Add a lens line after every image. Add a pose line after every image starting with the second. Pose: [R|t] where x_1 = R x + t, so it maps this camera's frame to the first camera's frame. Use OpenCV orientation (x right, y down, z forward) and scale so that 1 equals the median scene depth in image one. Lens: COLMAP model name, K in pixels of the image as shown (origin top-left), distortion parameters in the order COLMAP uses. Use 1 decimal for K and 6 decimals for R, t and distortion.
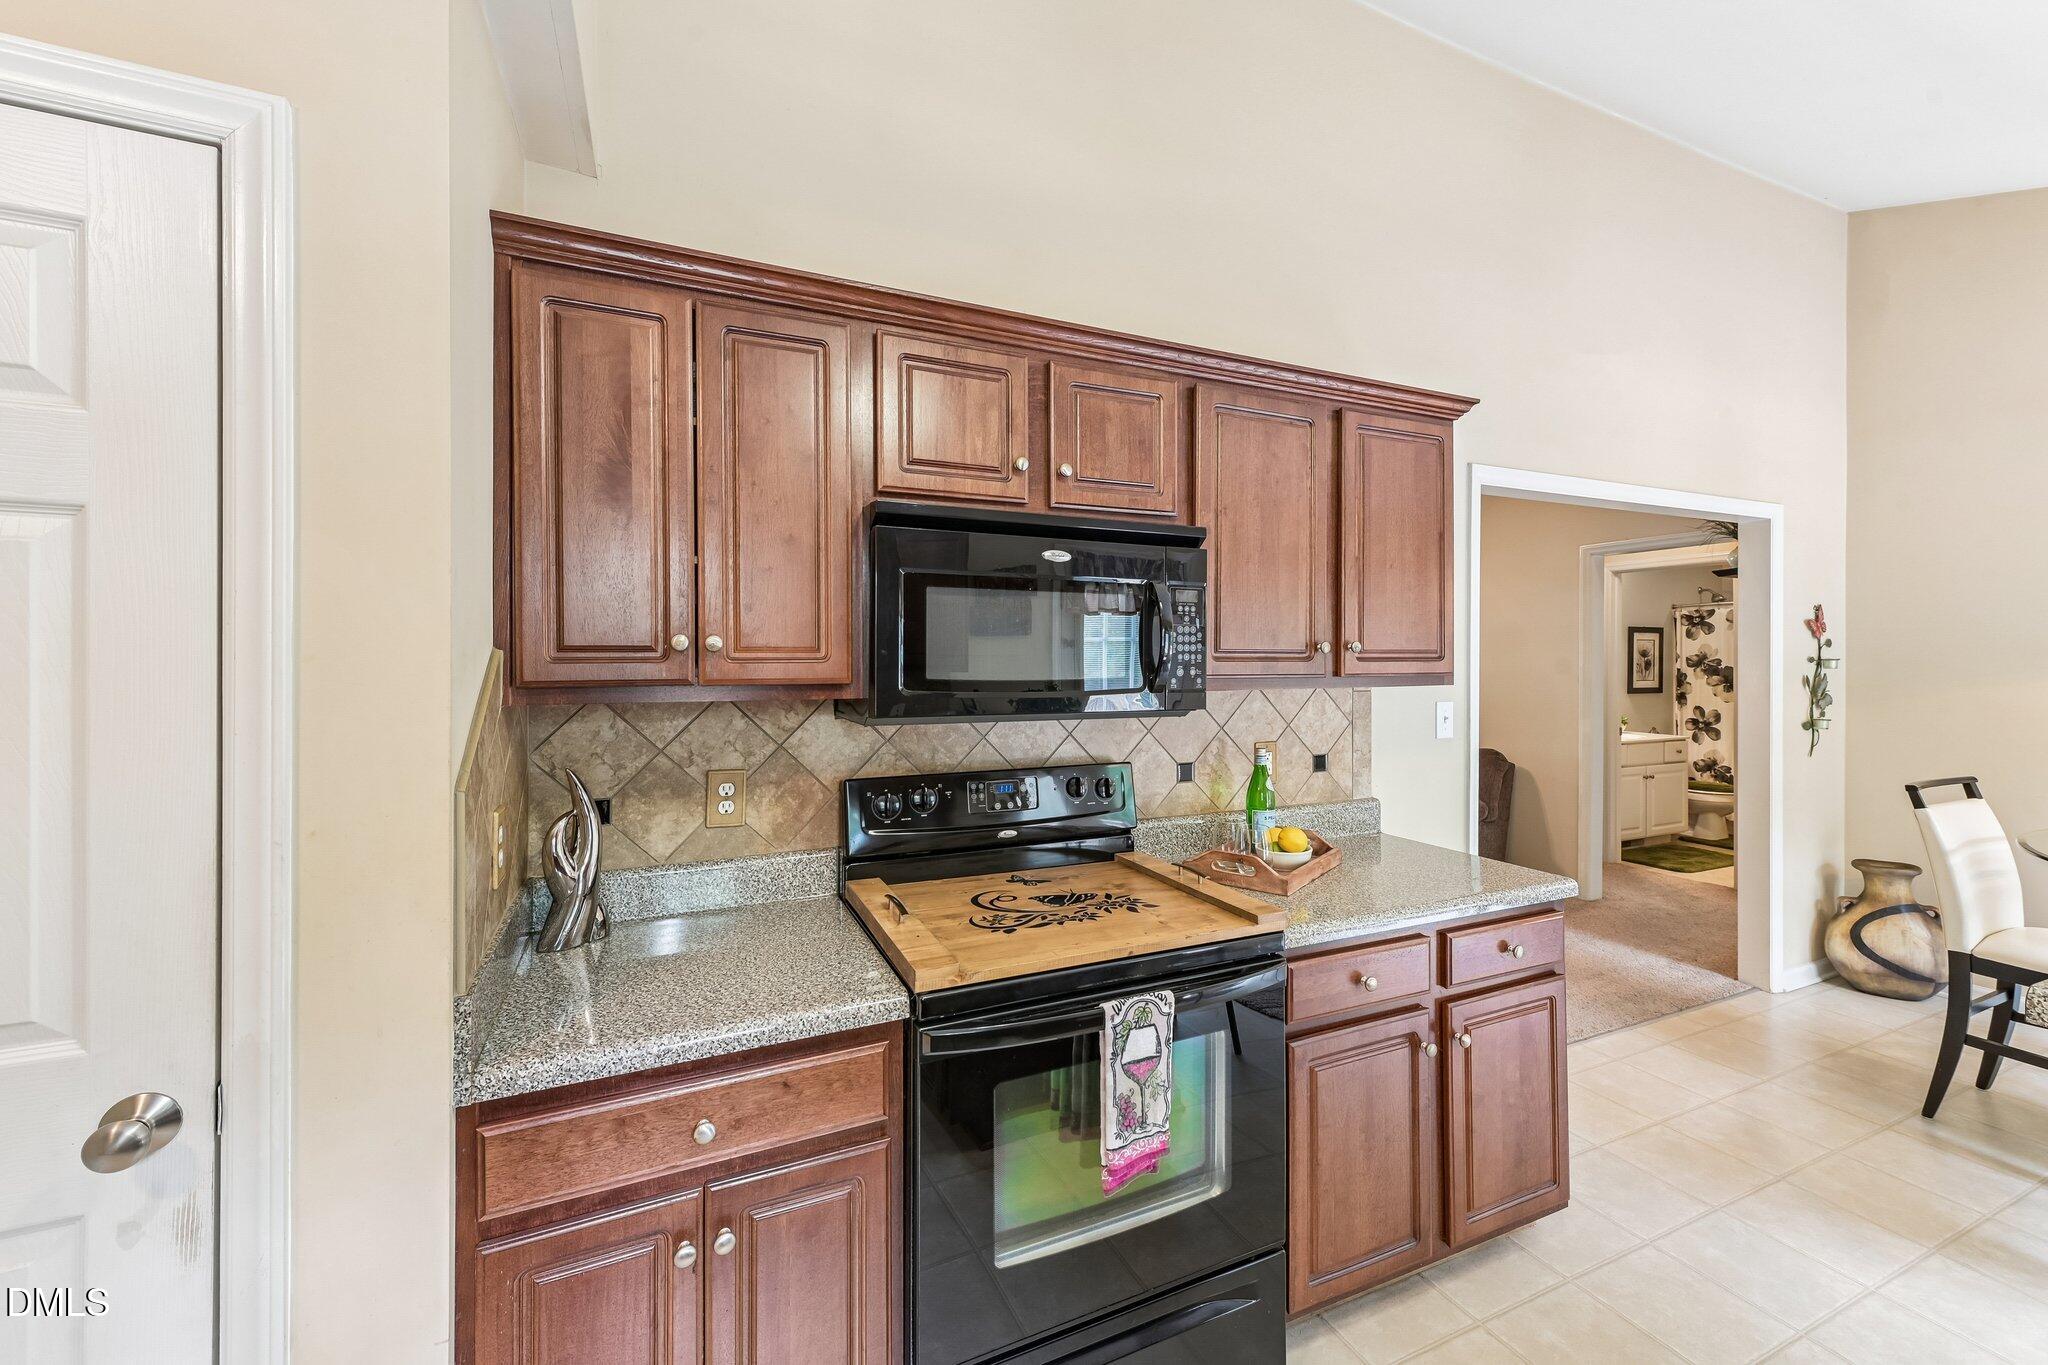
lens RADIAL K [[826.1, 0, 1032.7], [0, 826.1, 654.5], [0, 0, 1]] dist [0.014222, -0.002621]
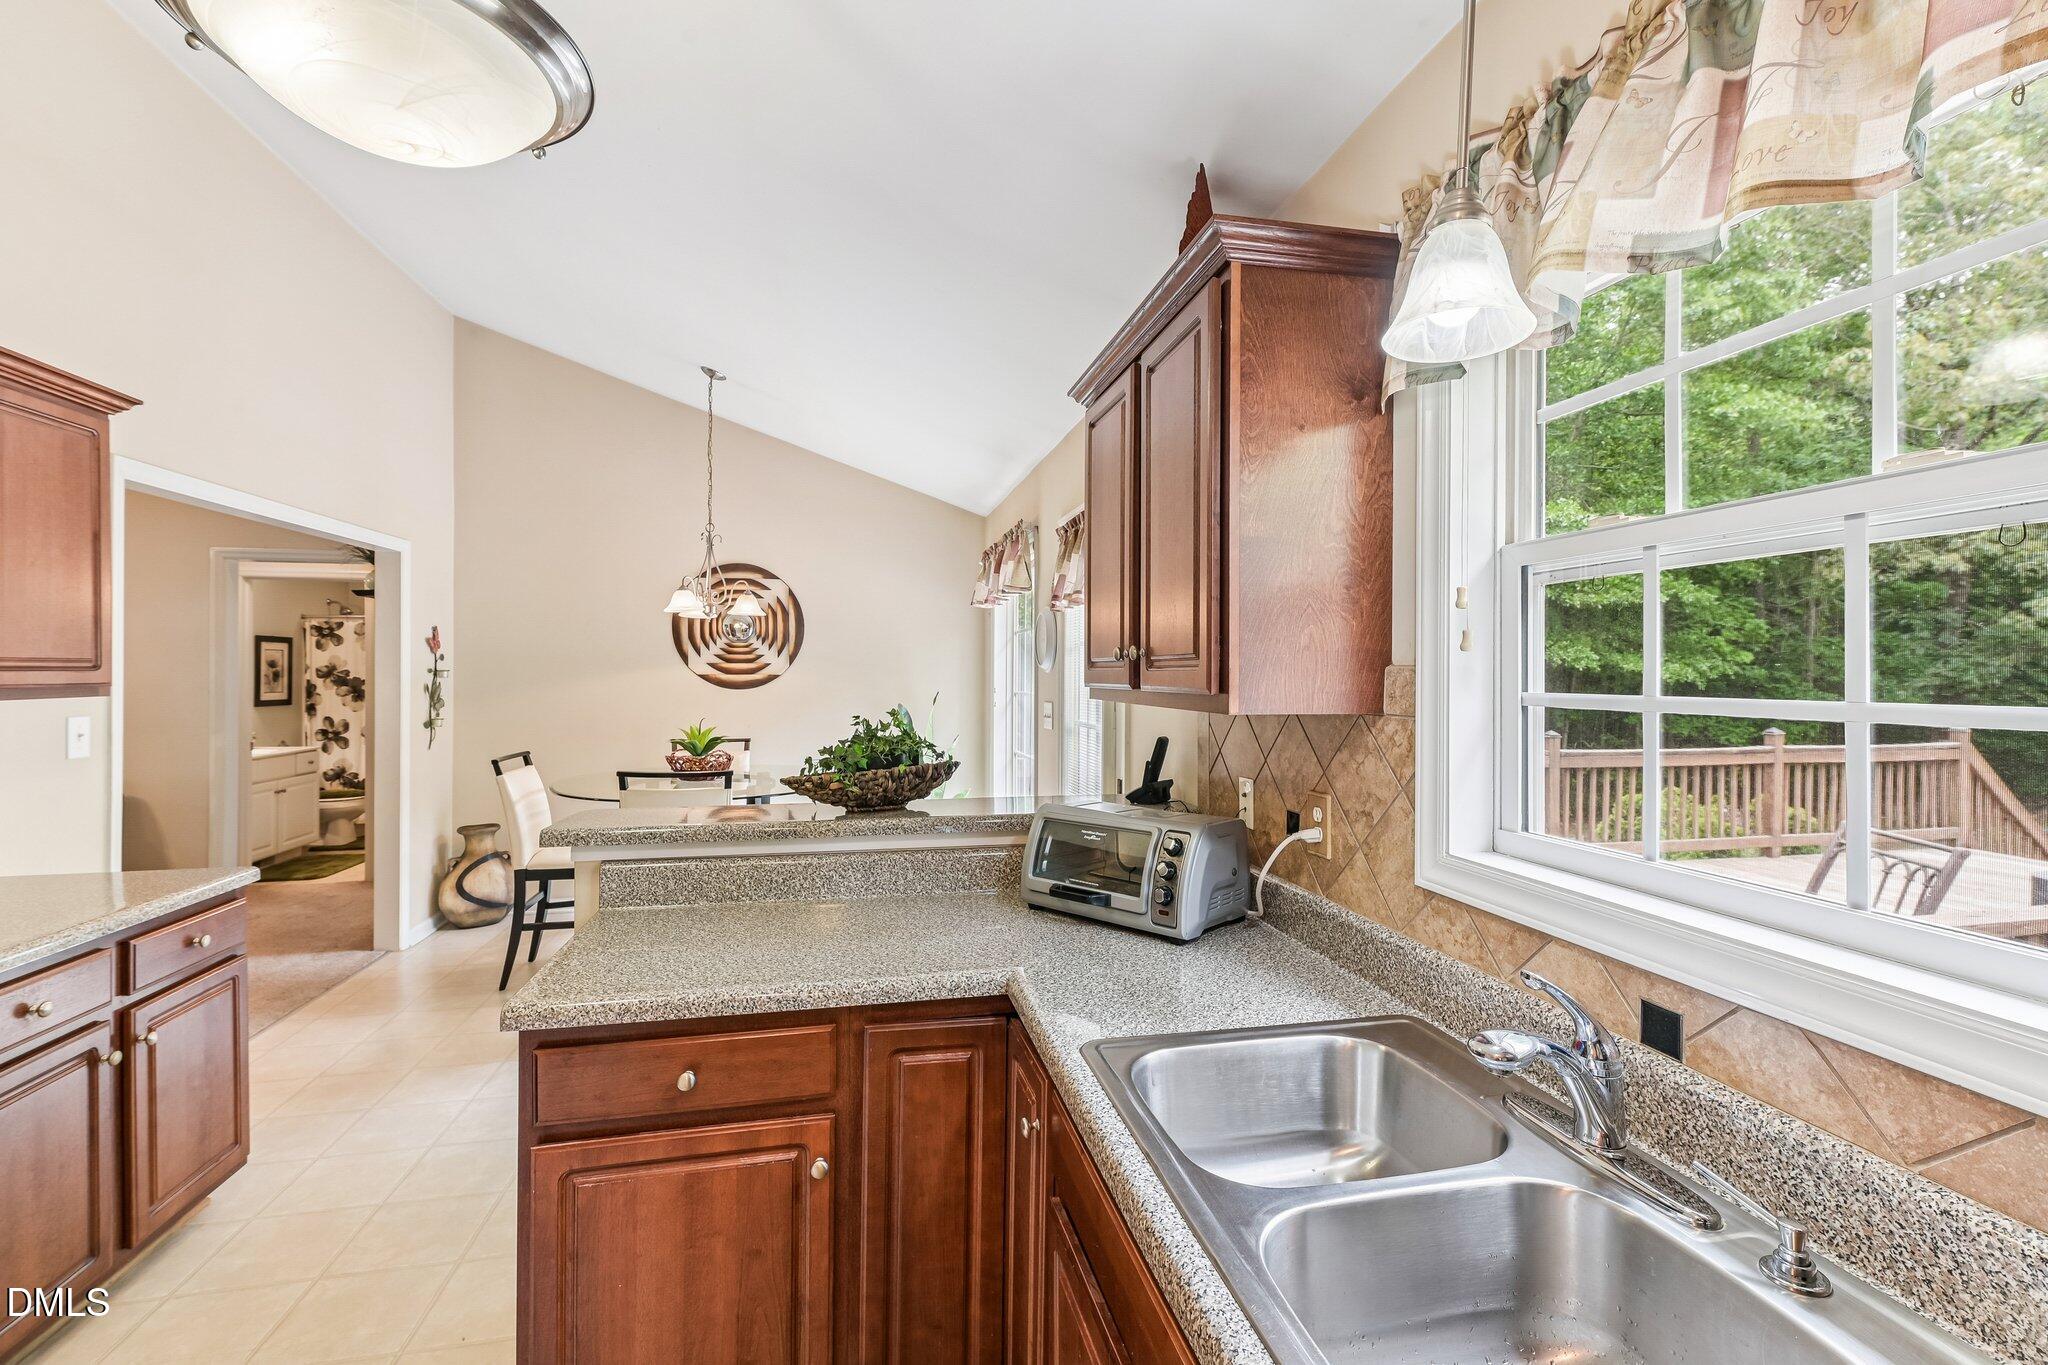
lens RADIAL K [[879.7, 0, 1024.0], [0, 879.7, 682.5], [0, 0, 1]] dist [0.000777, -0.000587]
pose [[0.216946, -0.010314, 0.976129, -0.145597], [-0.008493, 0.999886, 0.012453, 0.000149], [-0.976147, -0.010992, 0.216834, -0.137408]]
